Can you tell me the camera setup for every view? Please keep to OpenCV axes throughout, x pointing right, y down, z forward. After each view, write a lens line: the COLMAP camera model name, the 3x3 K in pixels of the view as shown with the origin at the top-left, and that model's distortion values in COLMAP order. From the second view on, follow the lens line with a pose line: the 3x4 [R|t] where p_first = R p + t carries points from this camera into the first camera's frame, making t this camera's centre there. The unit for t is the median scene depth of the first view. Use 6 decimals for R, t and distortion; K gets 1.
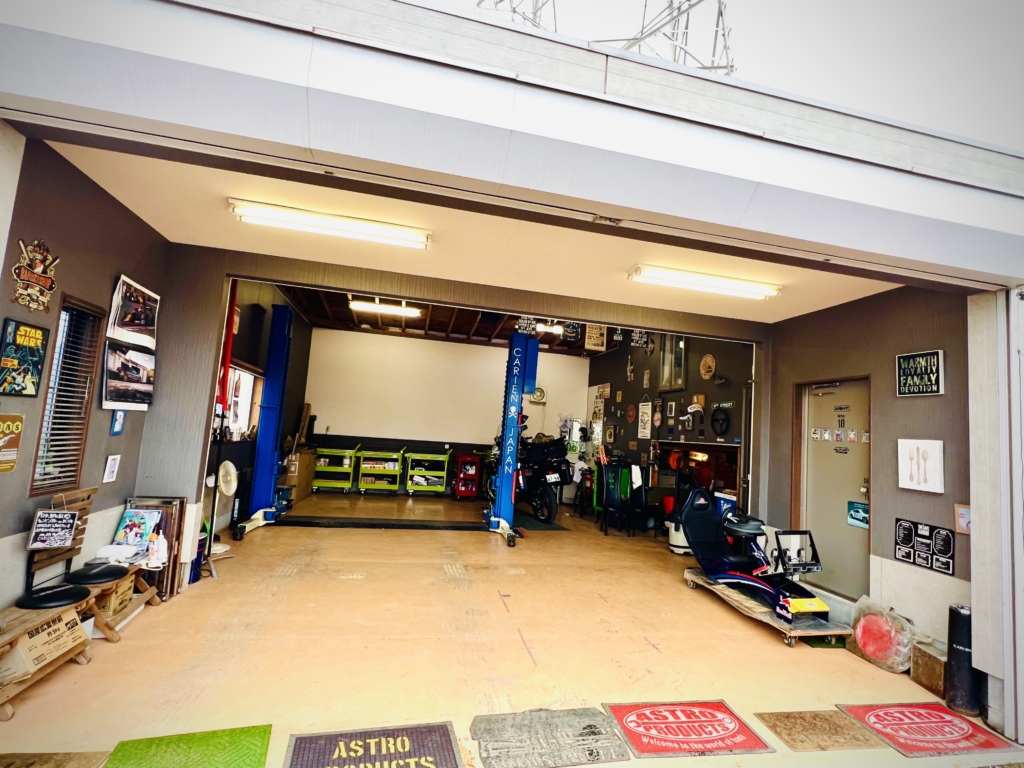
lens RADIAL K [[492.8, 0, 517.6], [0, 492.8, 384.1], [0, 0, 1]] dist [-0.001342, -0.000597]
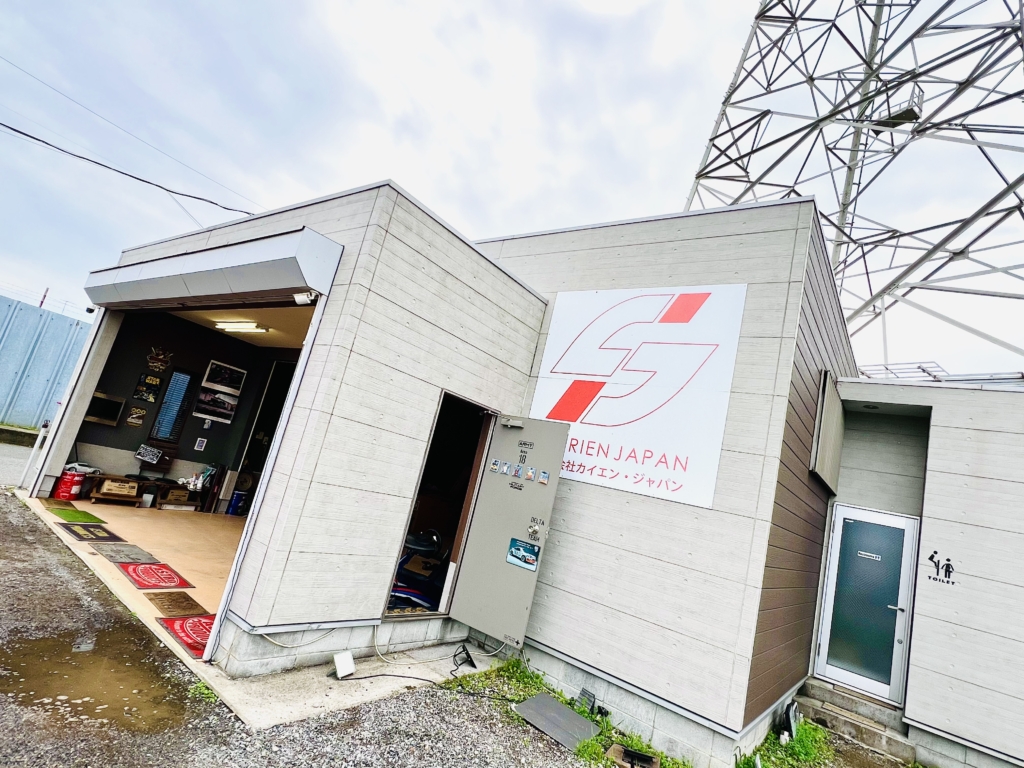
lens RADIAL K [[521.2, 0, 514.3], [0, 521.2, 387.2], [0, 0, 1]] dist [0.002399, 0.000172]
pose [[0.665720, -0.057285, -0.744000, 1.731284], [-0.111696, 0.978166, -0.175259, 0.155518], [0.737795, 0.199775, 0.644786, 0.419310]]
